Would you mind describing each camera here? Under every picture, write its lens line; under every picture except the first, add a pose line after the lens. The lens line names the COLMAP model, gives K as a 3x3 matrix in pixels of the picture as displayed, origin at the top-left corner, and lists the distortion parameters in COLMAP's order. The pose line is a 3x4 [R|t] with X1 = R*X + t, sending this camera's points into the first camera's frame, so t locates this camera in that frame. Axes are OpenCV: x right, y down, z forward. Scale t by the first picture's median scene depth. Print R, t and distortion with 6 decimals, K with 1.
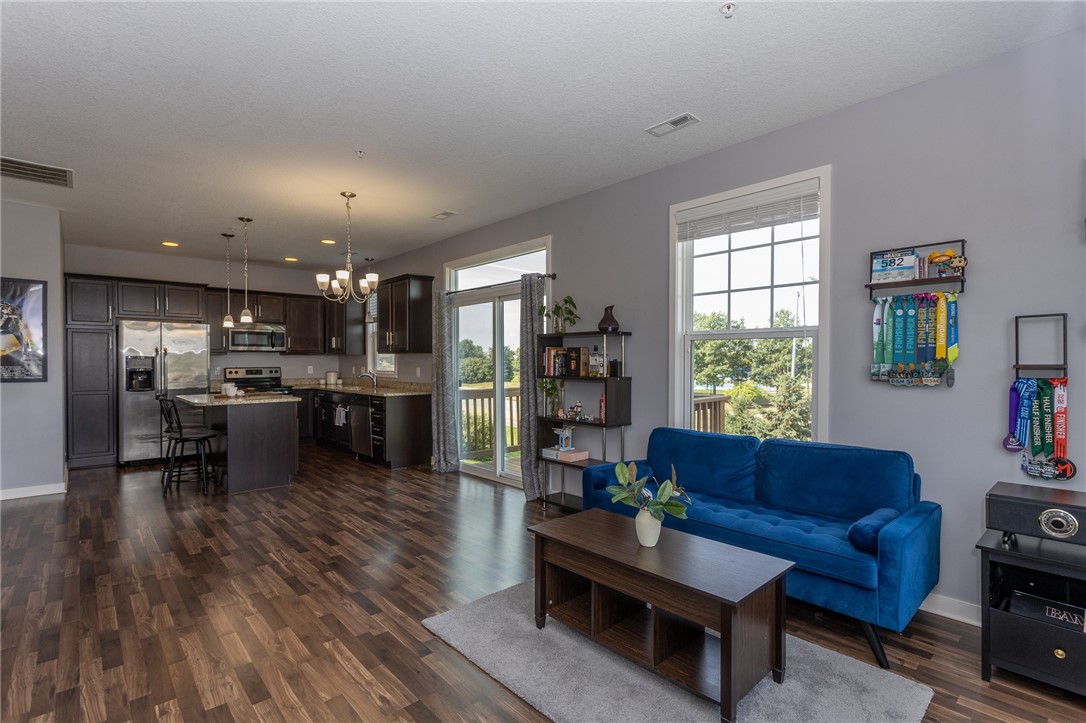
lens RADIAL K [[514.5, 0, 543.9], [0, 514.5, 361.6], [0, 0, 1]] dist [-0.000540, 0.000056]
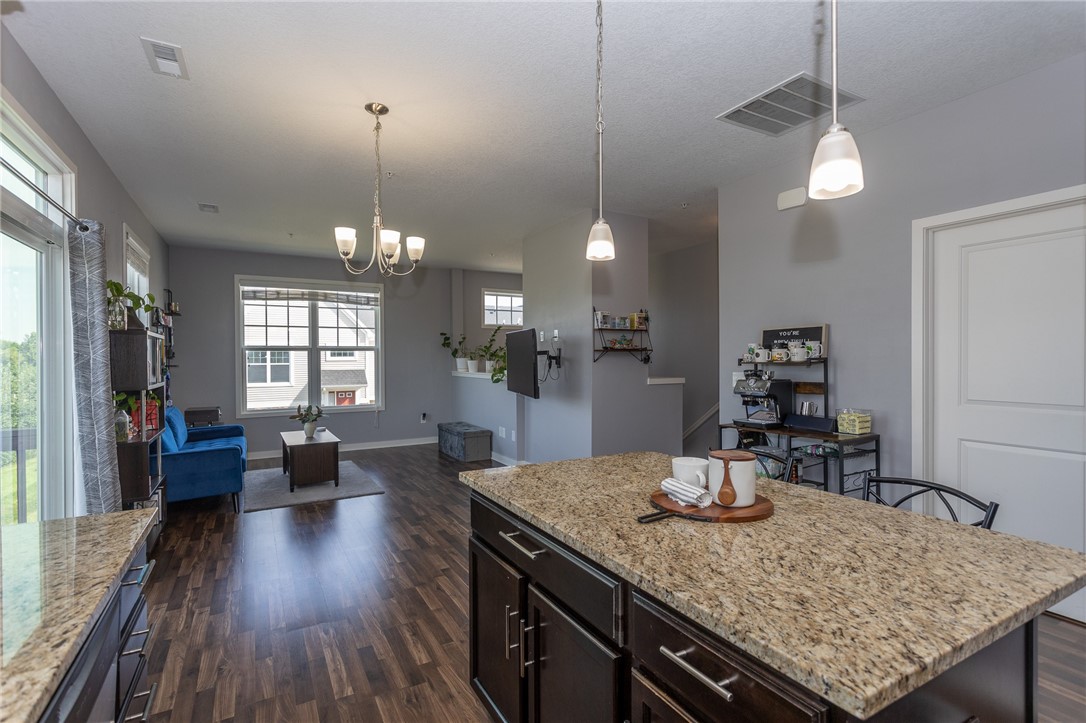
lens RADIAL K [[514.5, 0, 538.3], [0, 514.5, 361.5], [0, 0, 1]] dist [-0.000540, 0.000056]
pose [[-0.974729, 0.004339, 0.223348, -0.710596], [0.006183, 0.999952, 0.007558, -0.010399], [-0.223305, 0.008748, -0.974709, 1.569454]]
